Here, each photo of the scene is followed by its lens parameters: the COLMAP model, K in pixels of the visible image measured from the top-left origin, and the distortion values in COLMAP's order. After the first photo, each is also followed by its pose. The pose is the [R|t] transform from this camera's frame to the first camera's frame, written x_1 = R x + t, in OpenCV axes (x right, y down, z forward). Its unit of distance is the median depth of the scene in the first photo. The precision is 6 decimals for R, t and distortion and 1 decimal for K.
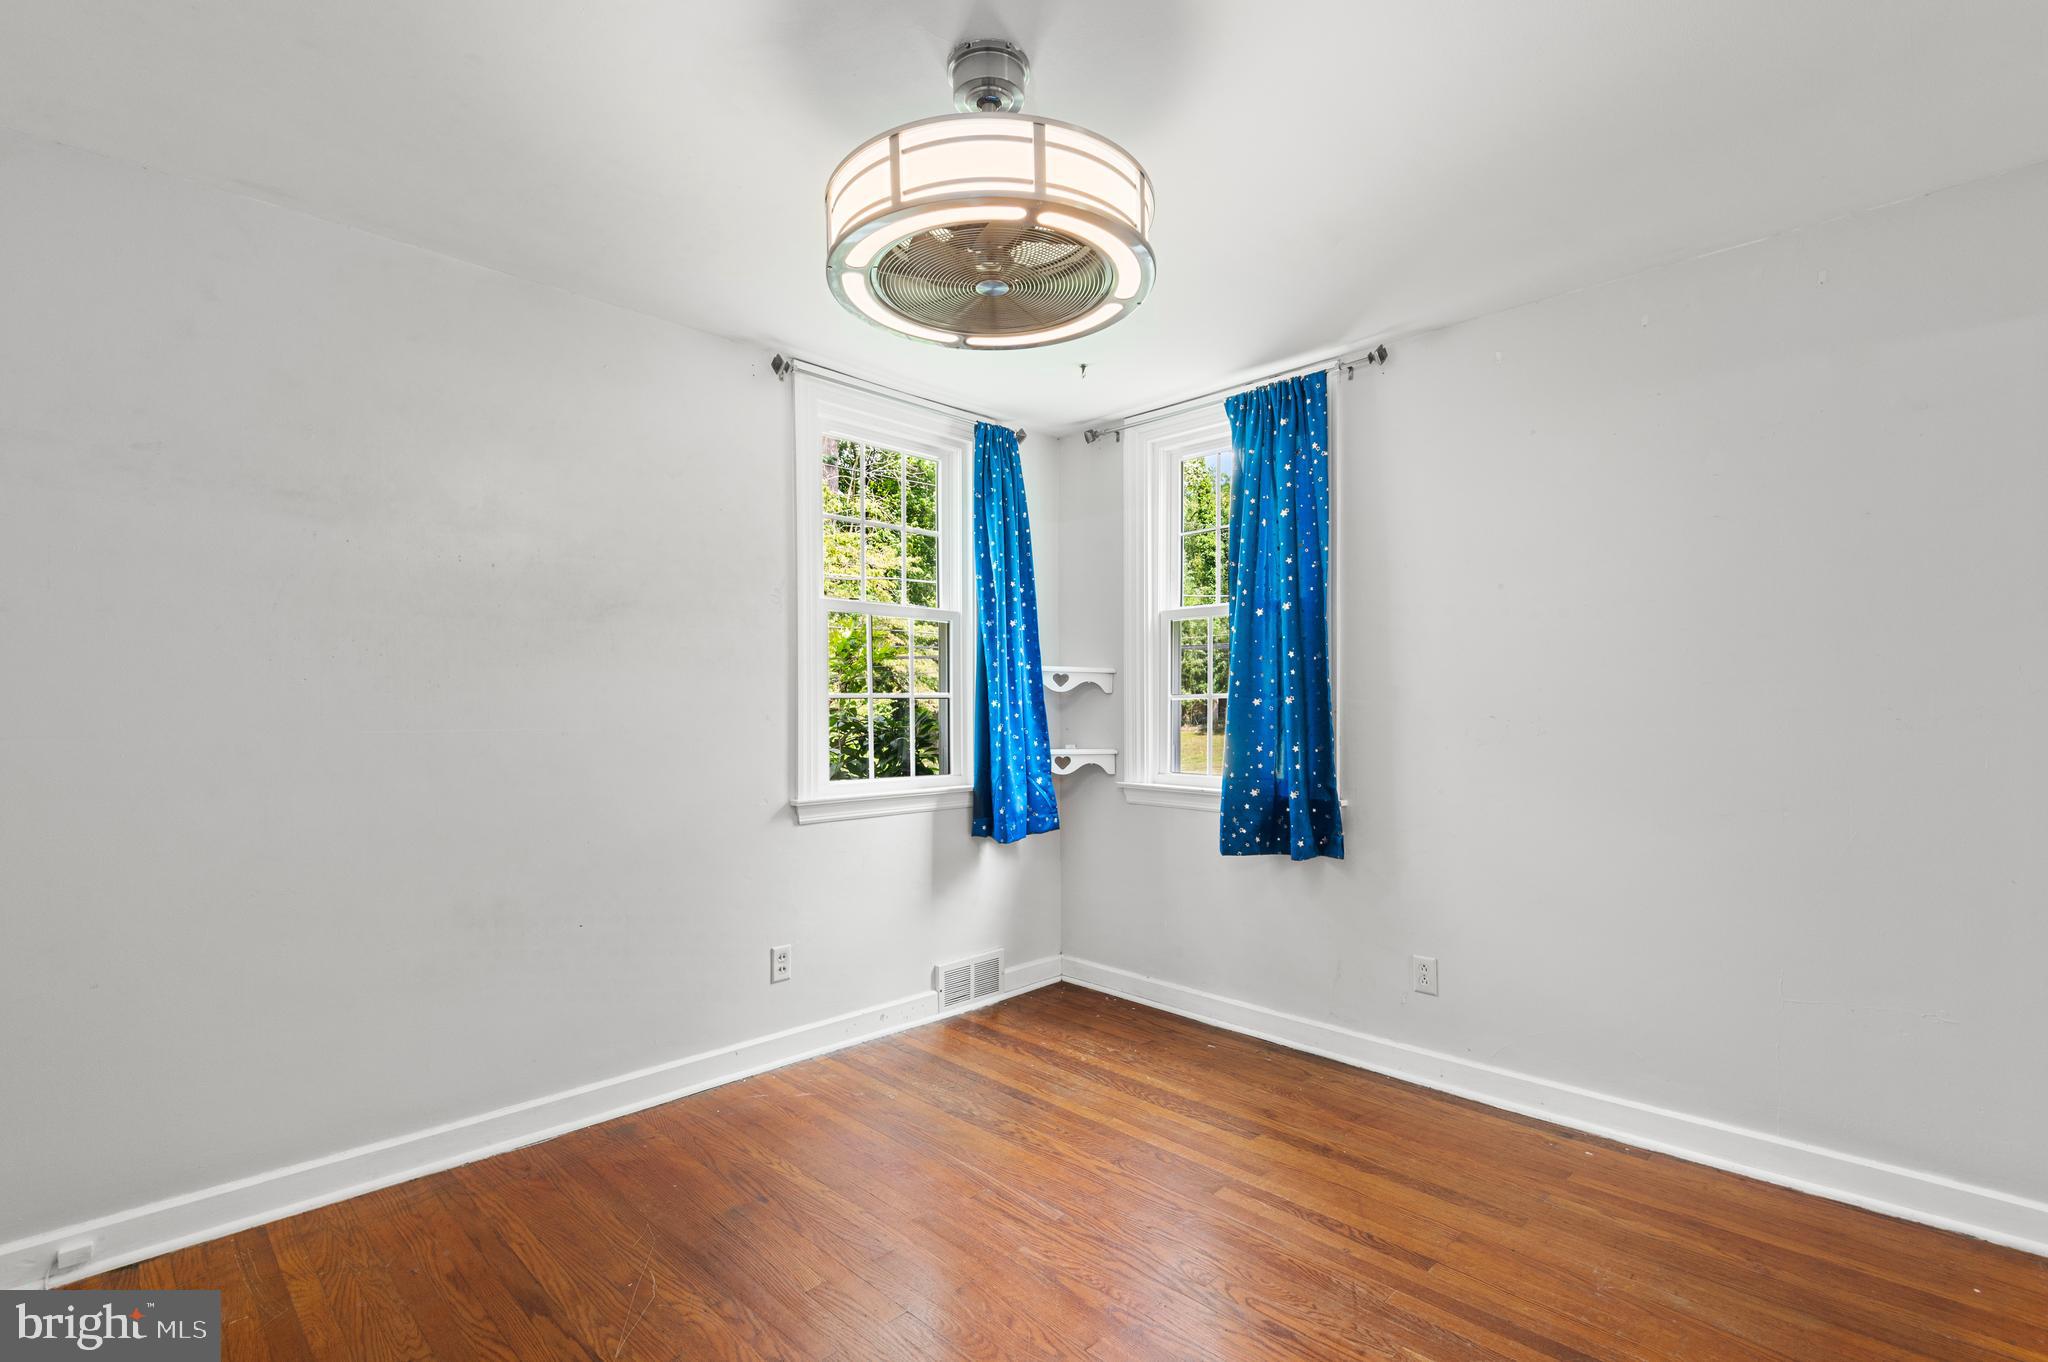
lens RADIAL K [[942.7, 0, 1023.3], [0, 942.7, 723.0], [0, 0, 1]] dist [0.017841, -0.000191]
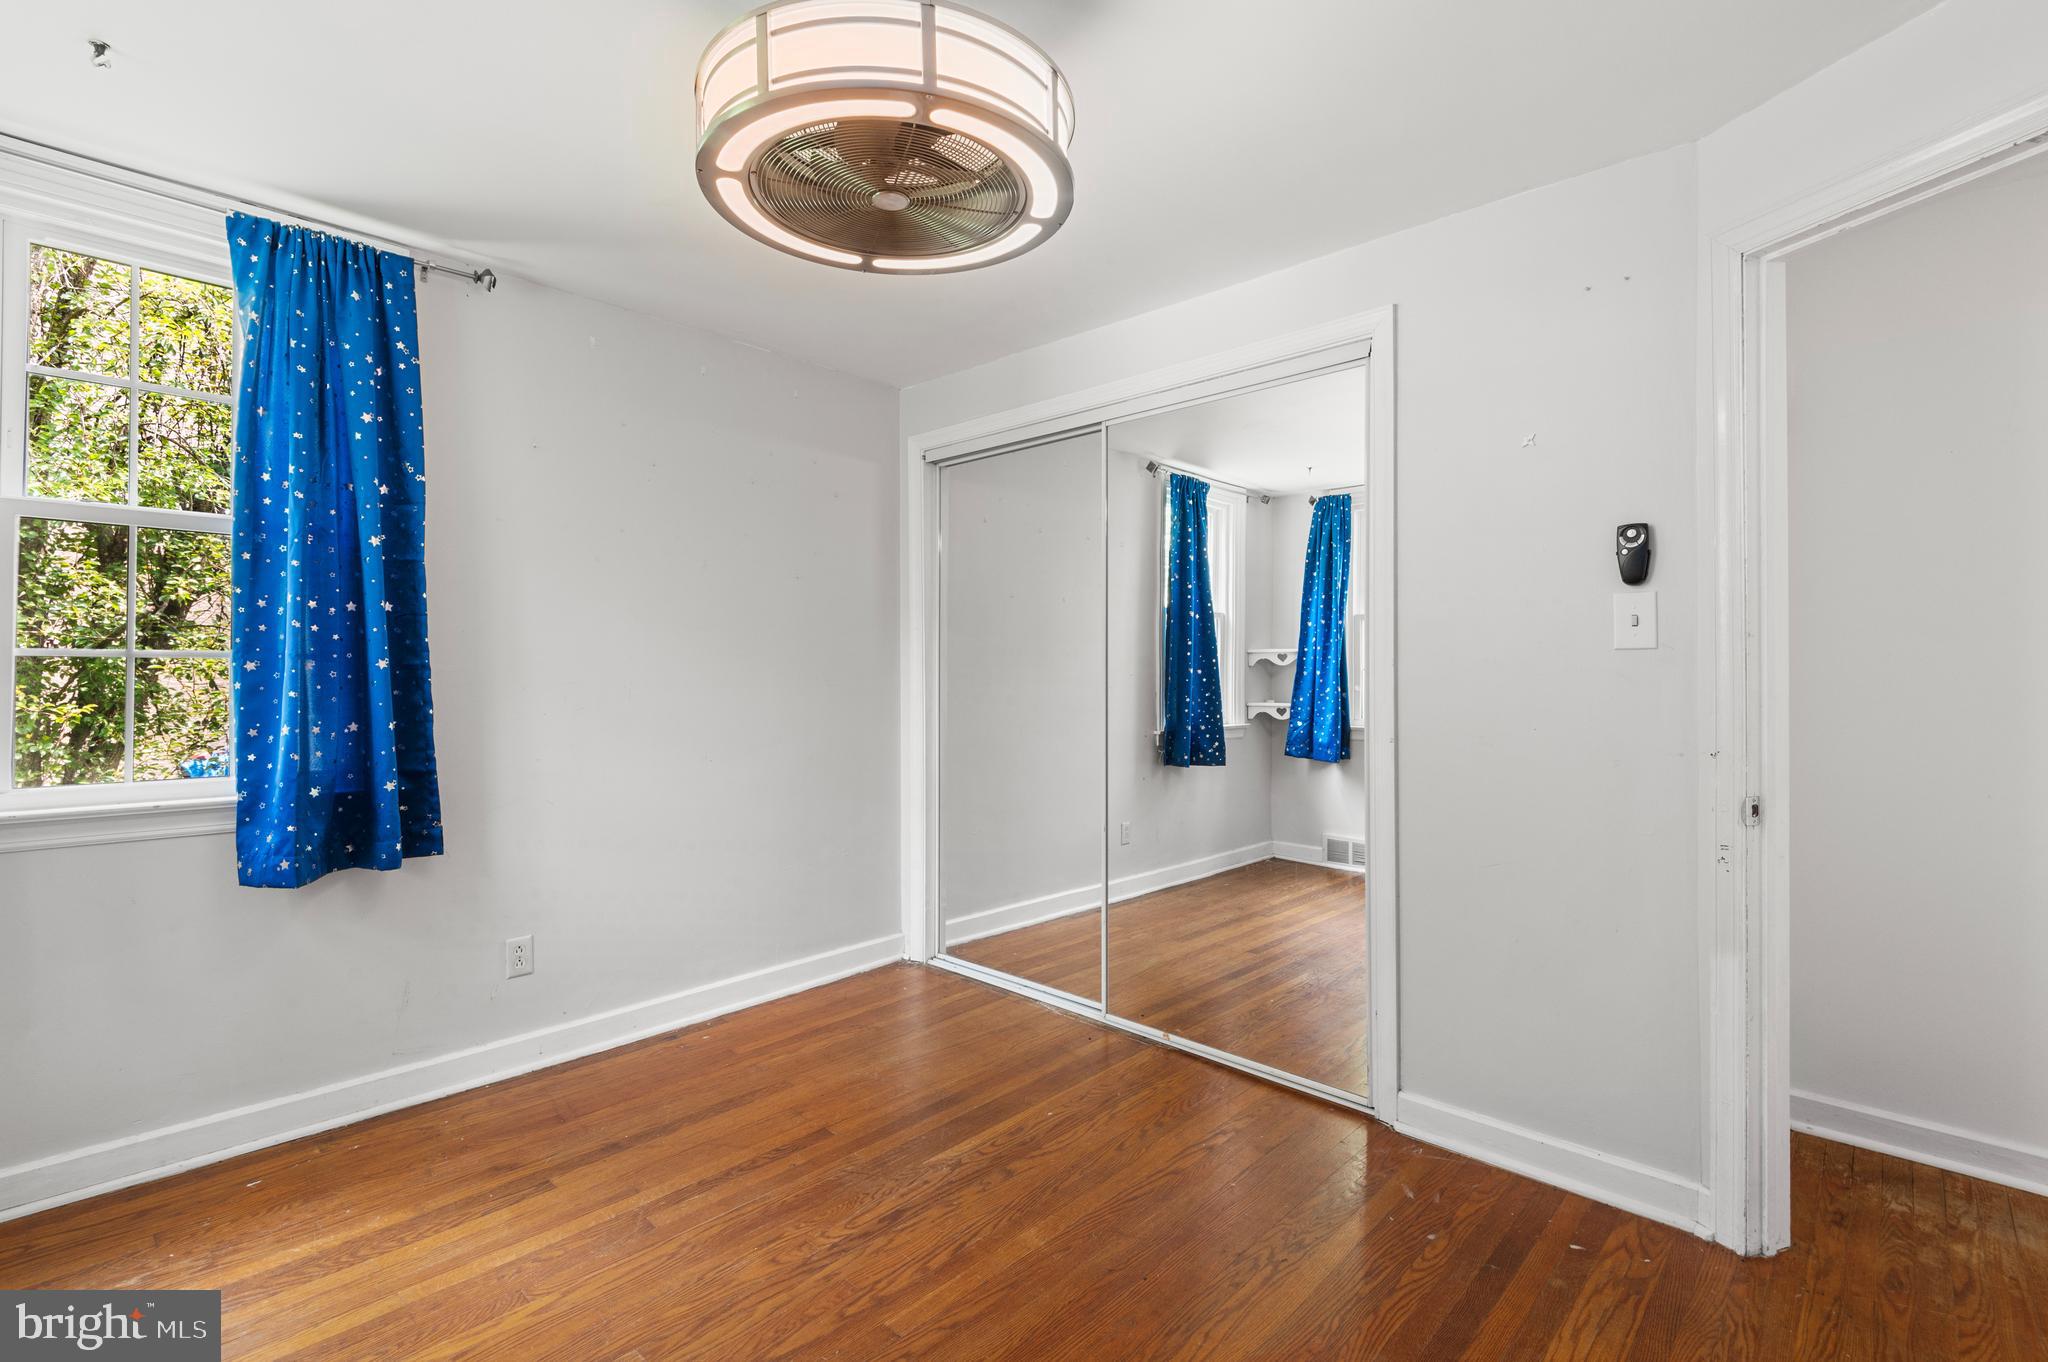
lens RADIAL K [[932.2, 0, 1019.6], [0, 932.2, 675.2], [0, 0, 1]] dist [0.015997, -0.001390]
pose [[-0.016739, -0.002580, 0.999857, -0.566802], [0.015672, 0.999873, 0.002843, -0.009787], [-0.999737, 0.015717, -0.016697, 0.562667]]
